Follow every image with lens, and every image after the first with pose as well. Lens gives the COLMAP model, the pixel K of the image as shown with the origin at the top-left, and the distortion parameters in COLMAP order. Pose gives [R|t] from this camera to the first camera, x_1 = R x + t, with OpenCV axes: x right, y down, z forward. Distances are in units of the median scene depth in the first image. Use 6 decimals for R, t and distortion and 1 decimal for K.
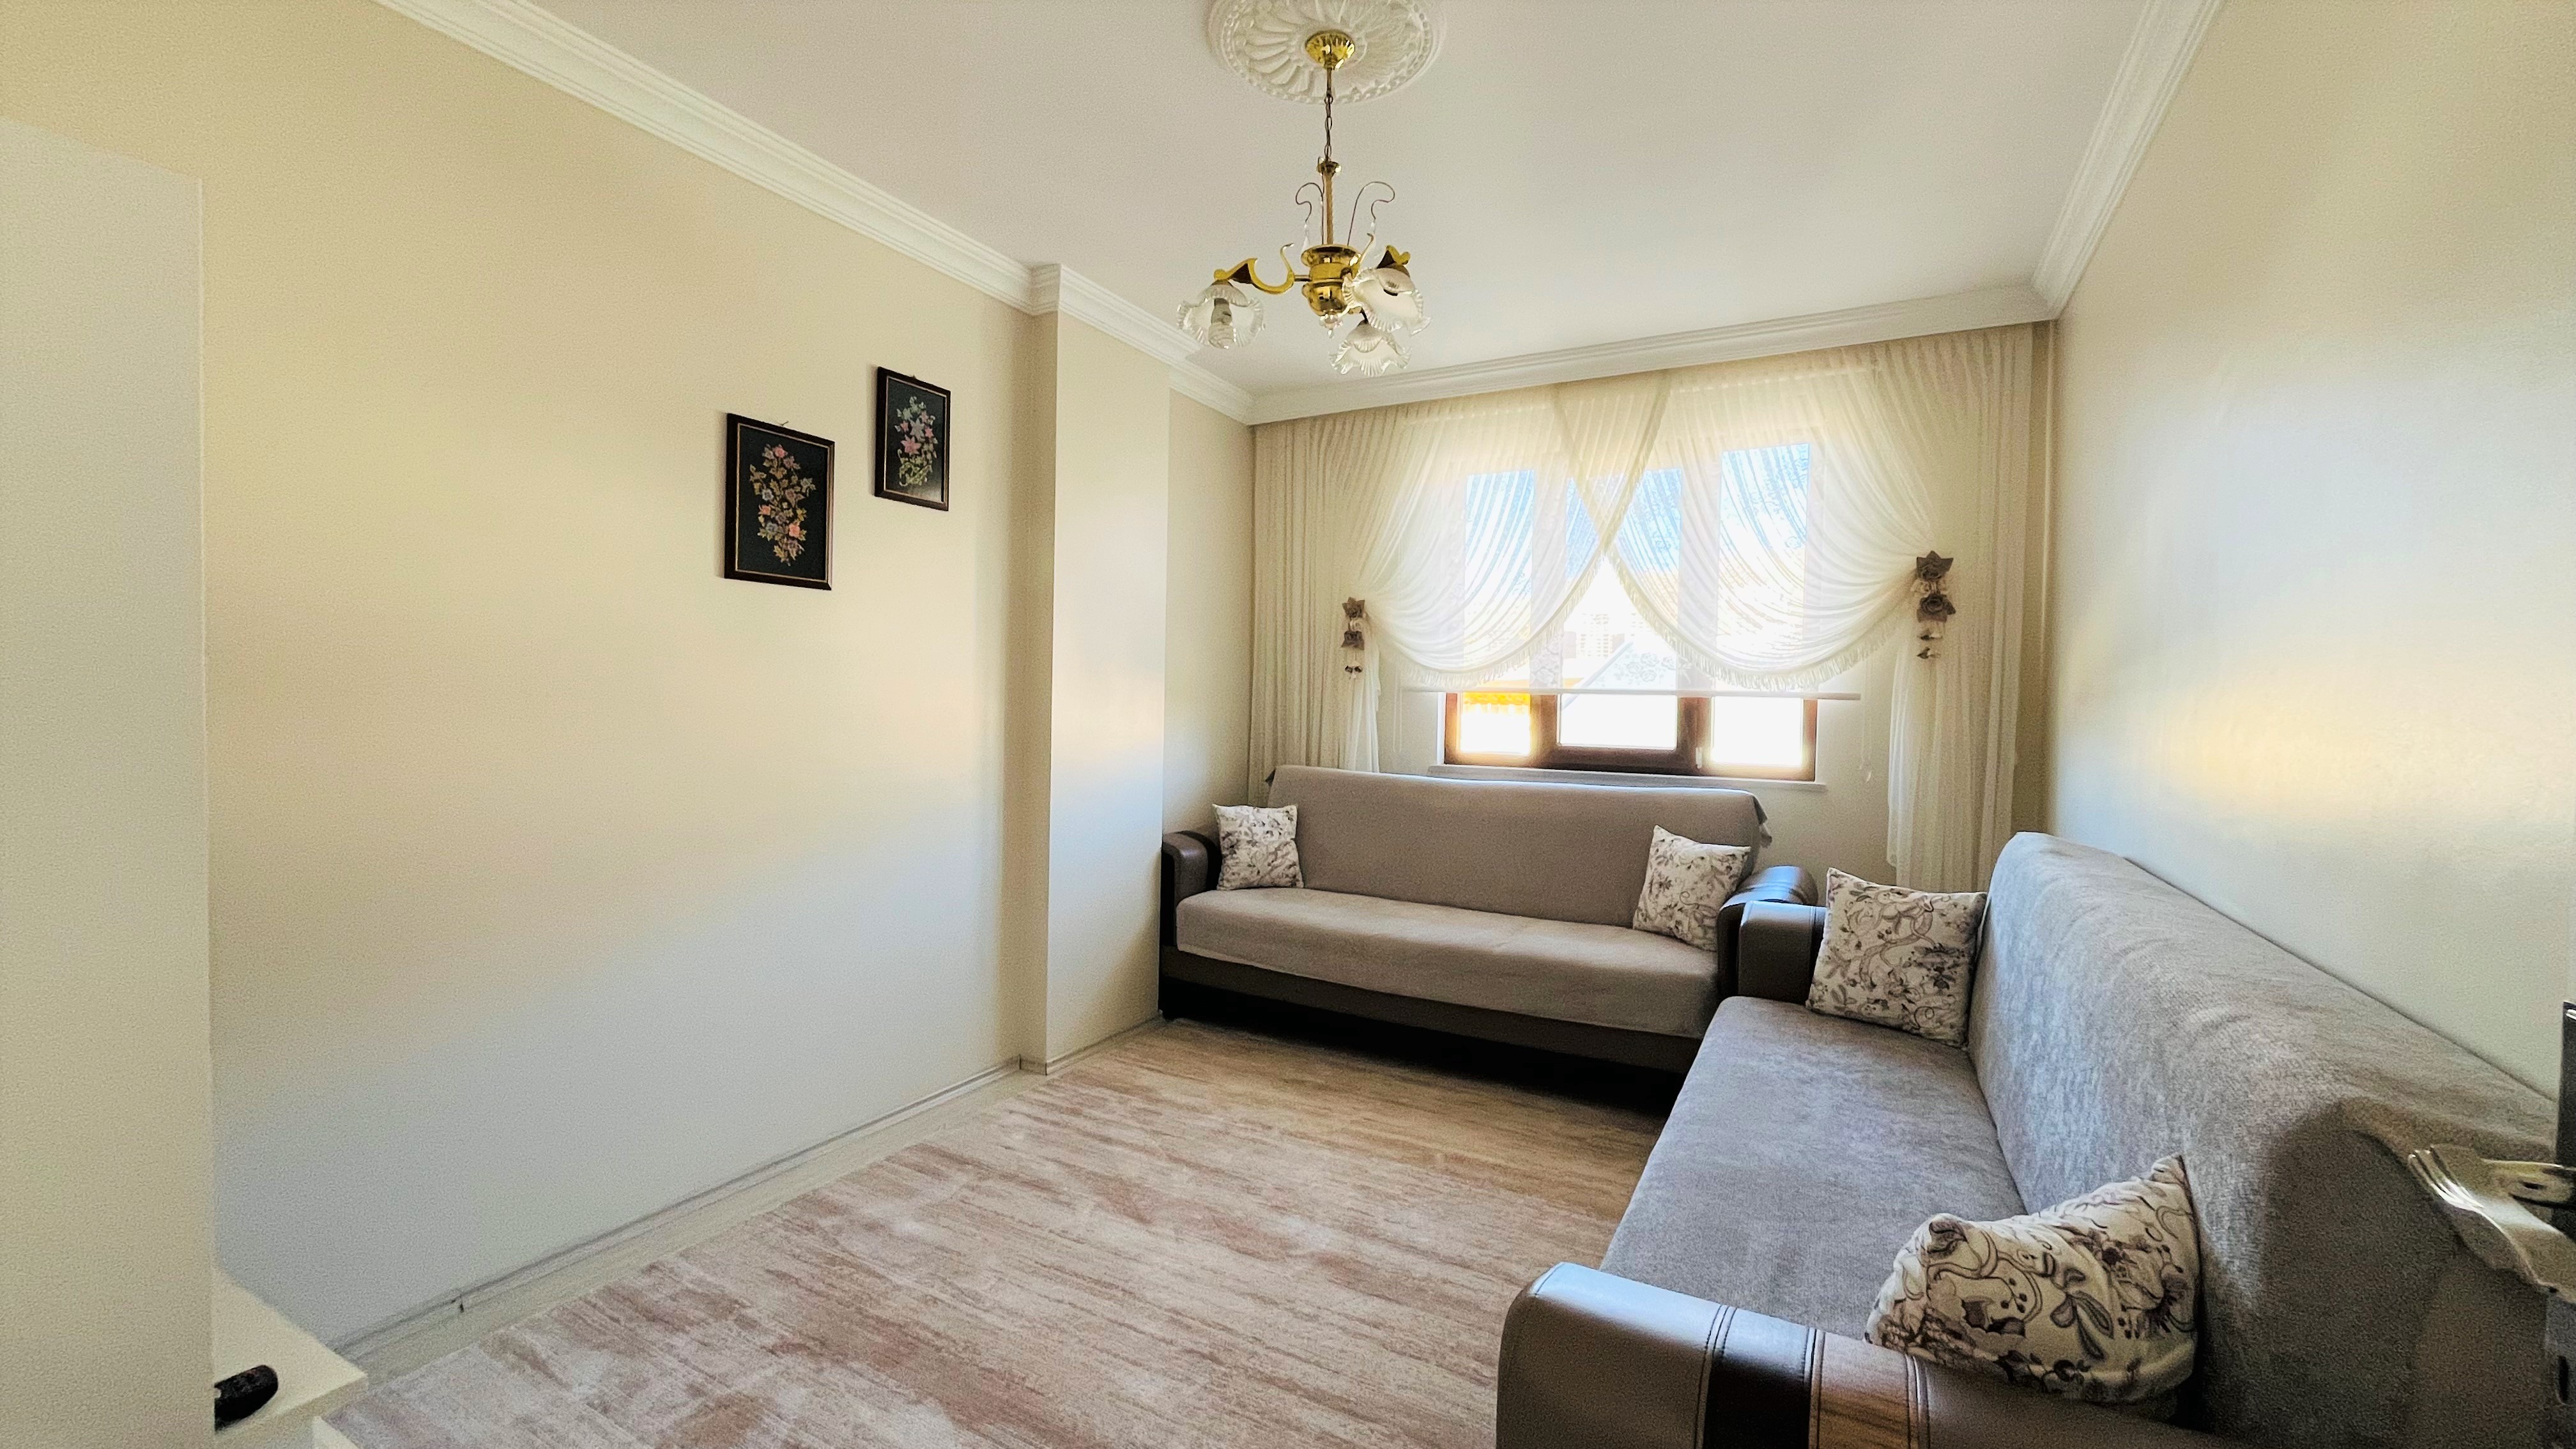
lens RADIAL K [[1020.1, 0, 1302.0], [0, 1020.1, 711.9], [0, 0, 1]] dist [0.002757, -0.000039]
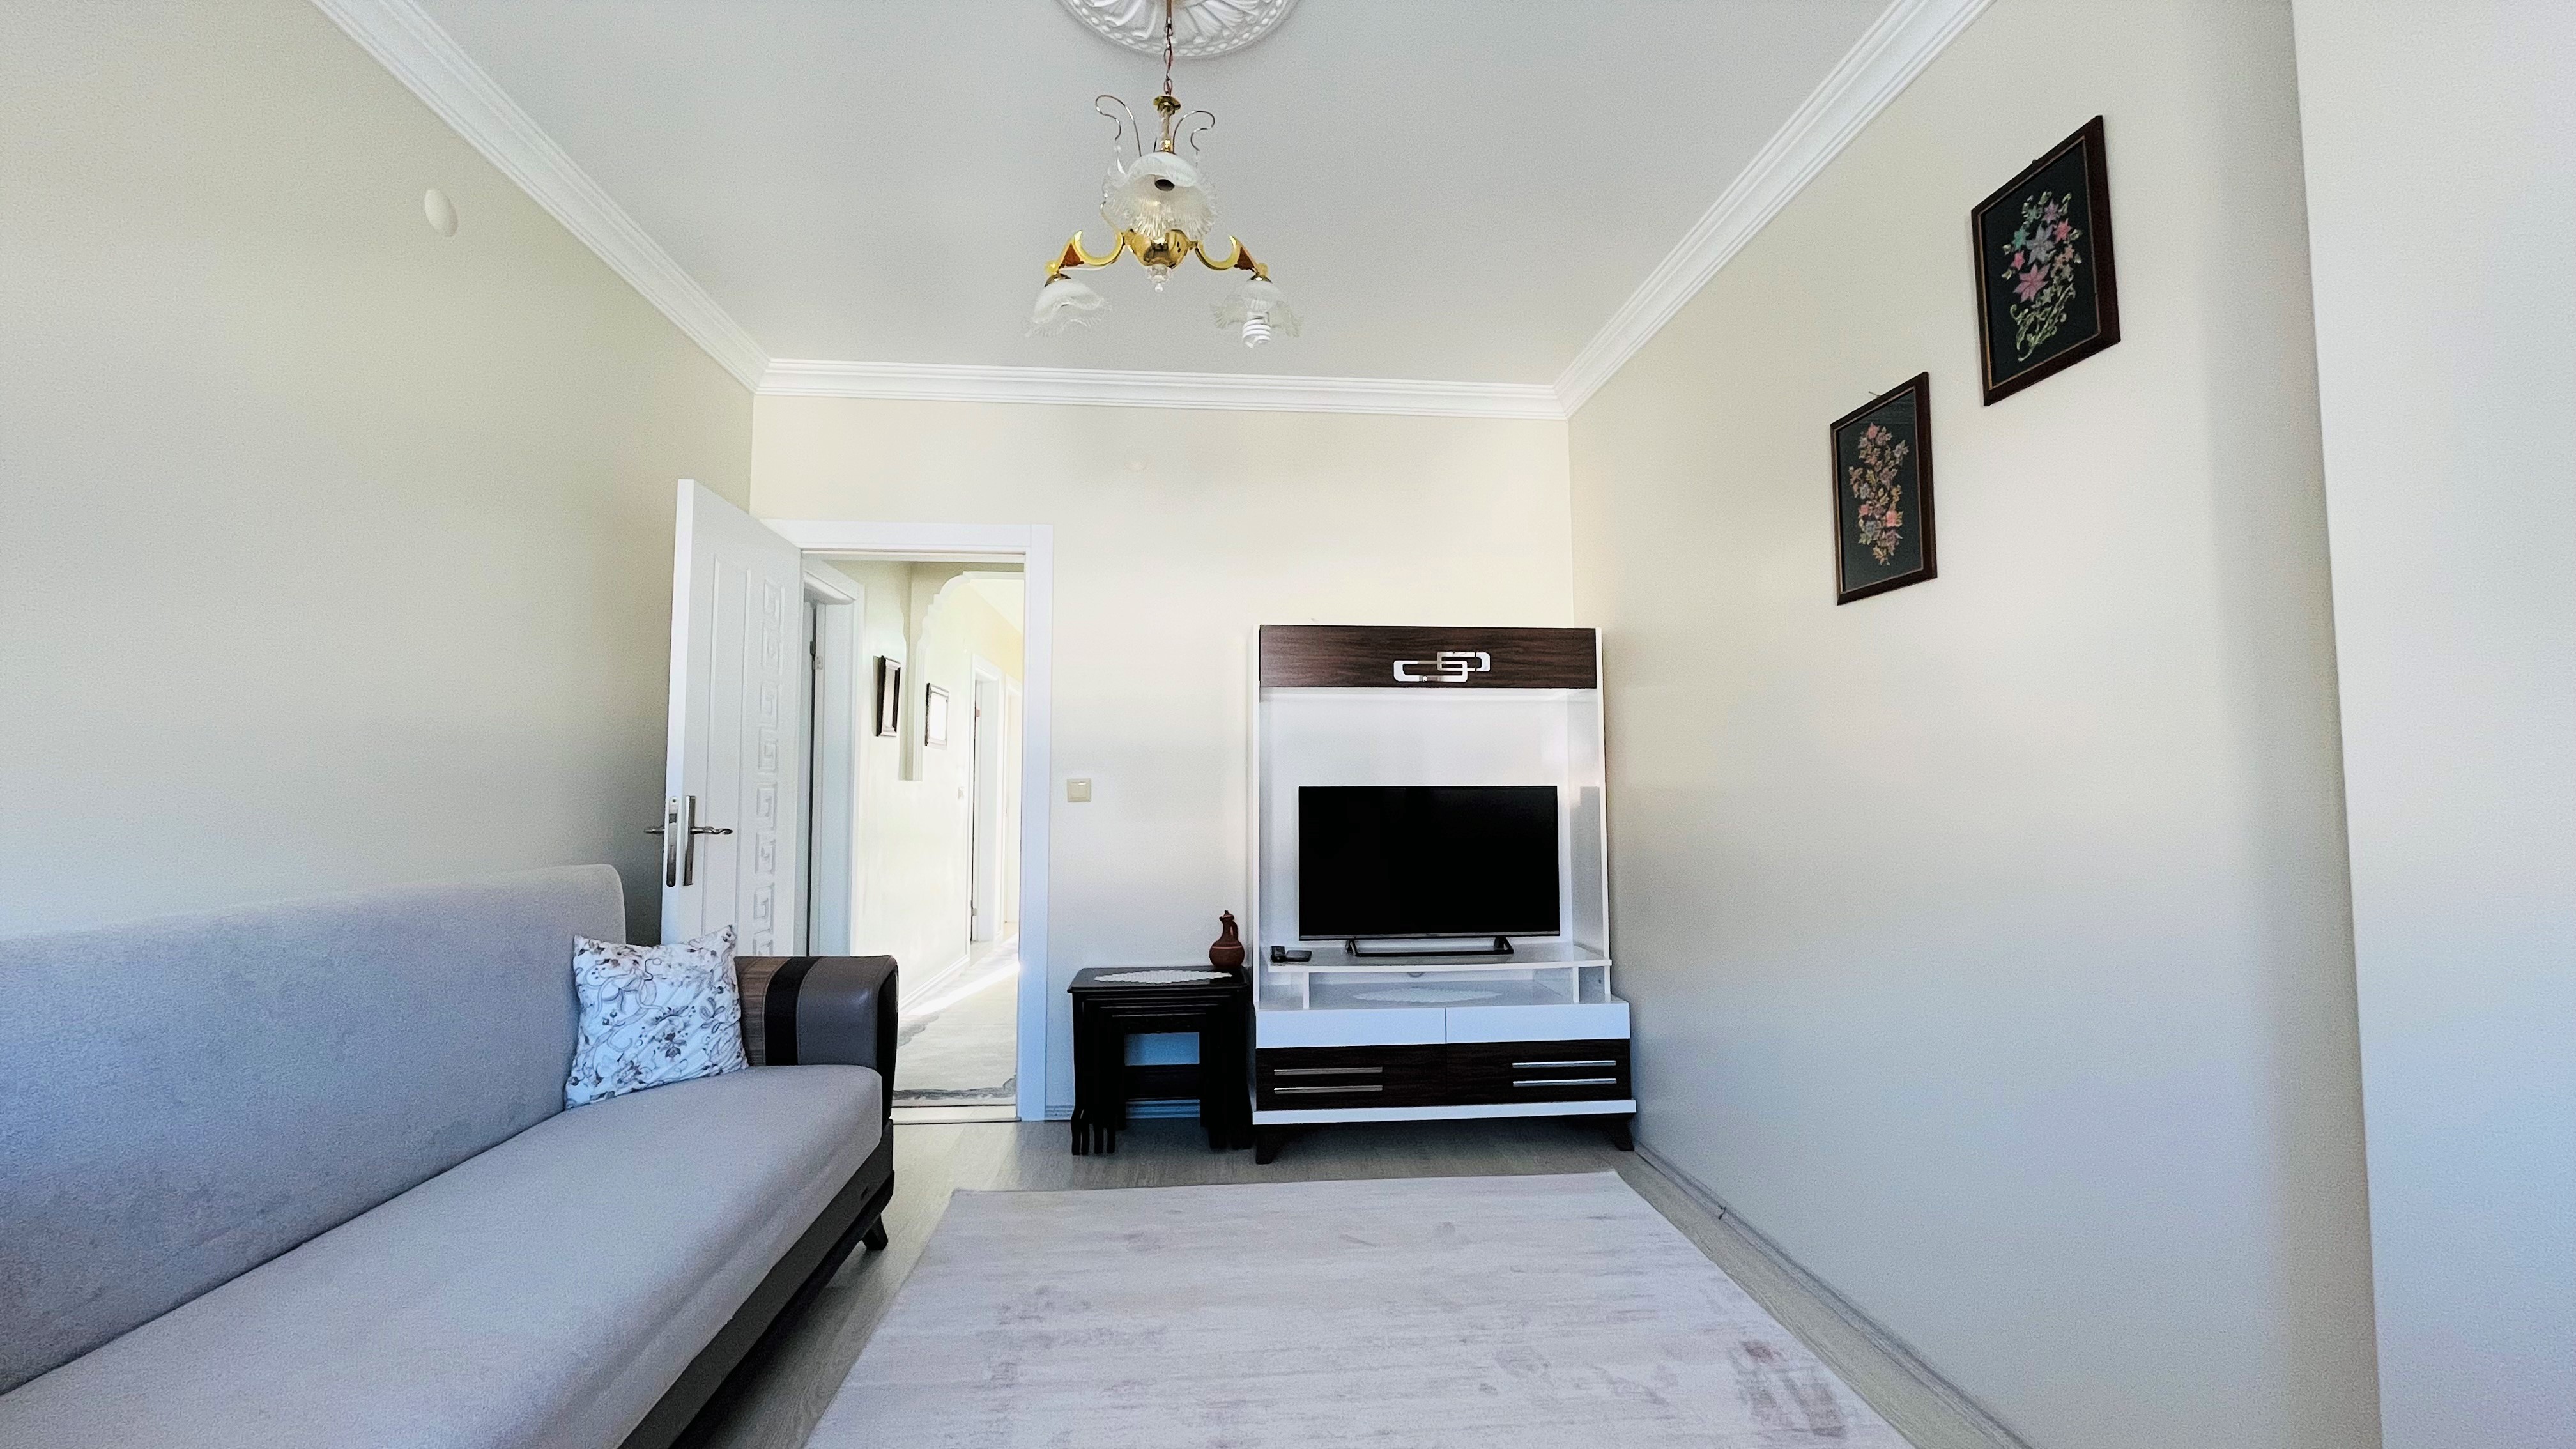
lens RADIAL K [[1020.1, 0, 1294.4], [0, 1020.1, 716.1], [0, 0, 1]] dist [0.002757, -0.000039]
pose [[-0.826237, -0.053073, -0.560817, 0.120852], [-0.015897, 0.997352, -0.070965, 0.013595], [0.563099, -0.049719, -0.824893, 0.548234]]
